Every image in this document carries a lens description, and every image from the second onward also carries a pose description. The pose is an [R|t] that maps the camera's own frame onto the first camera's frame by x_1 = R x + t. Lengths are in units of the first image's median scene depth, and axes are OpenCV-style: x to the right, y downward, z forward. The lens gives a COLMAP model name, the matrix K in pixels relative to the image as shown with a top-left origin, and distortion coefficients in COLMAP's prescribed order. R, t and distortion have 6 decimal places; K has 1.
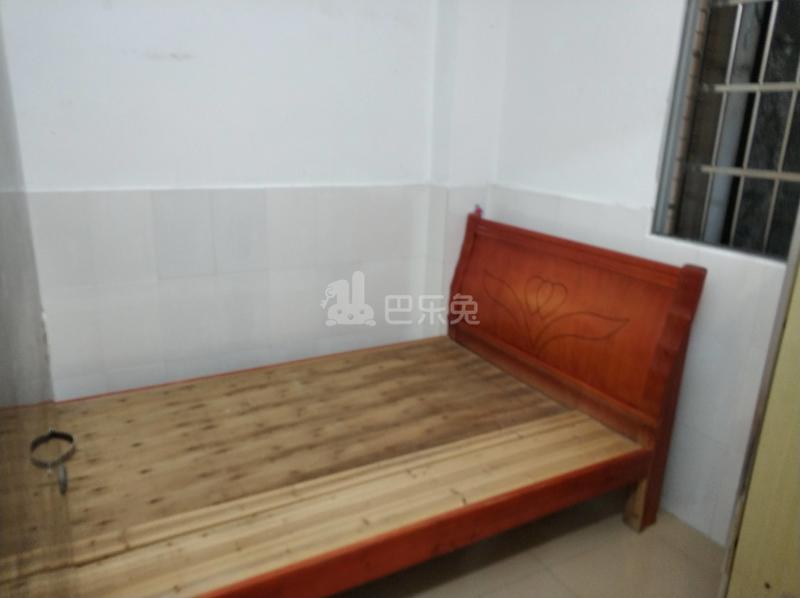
lens RADIAL K [[625.8, 0, 400.0], [0, 625.8, 299.0], [0, 0, 1]] dist [0.099527, -0.105634]
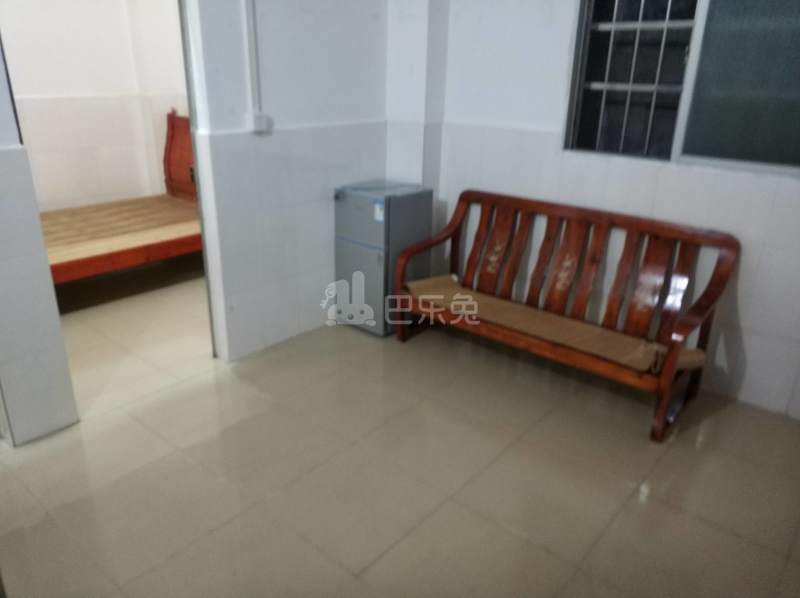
lens RADIAL K [[625.8, 0, 400.0], [0, 625.8, 299.0], [0, 0, 1]] dist [0.099527, -0.105634]
pose [[0.938472, -0.137413, 0.316841, 0.118533], [0.104981, 0.987528, 0.117338, 0.276660], [-0.329013, -0.076856, 0.941193, -1.027625]]
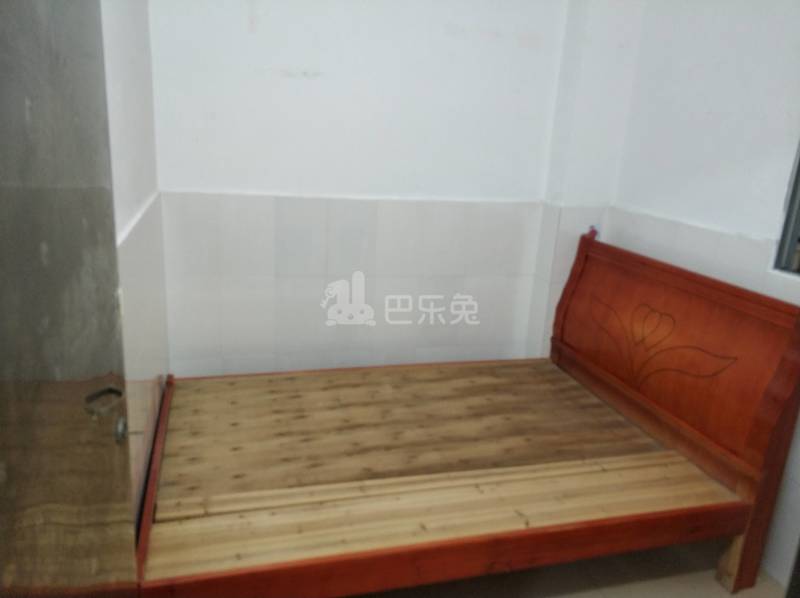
lens RADIAL K [[625.8, 0, 400.0], [0, 625.8, 299.0], [0, 0, 1]] dist [0.099527, -0.105634]
pose [[0.972985, 0.085762, -0.214350, 0.072634], [-0.091387, 0.995680, -0.016454, 0.005681], [0.212013, 0.035598, 0.976618, -0.010341]]
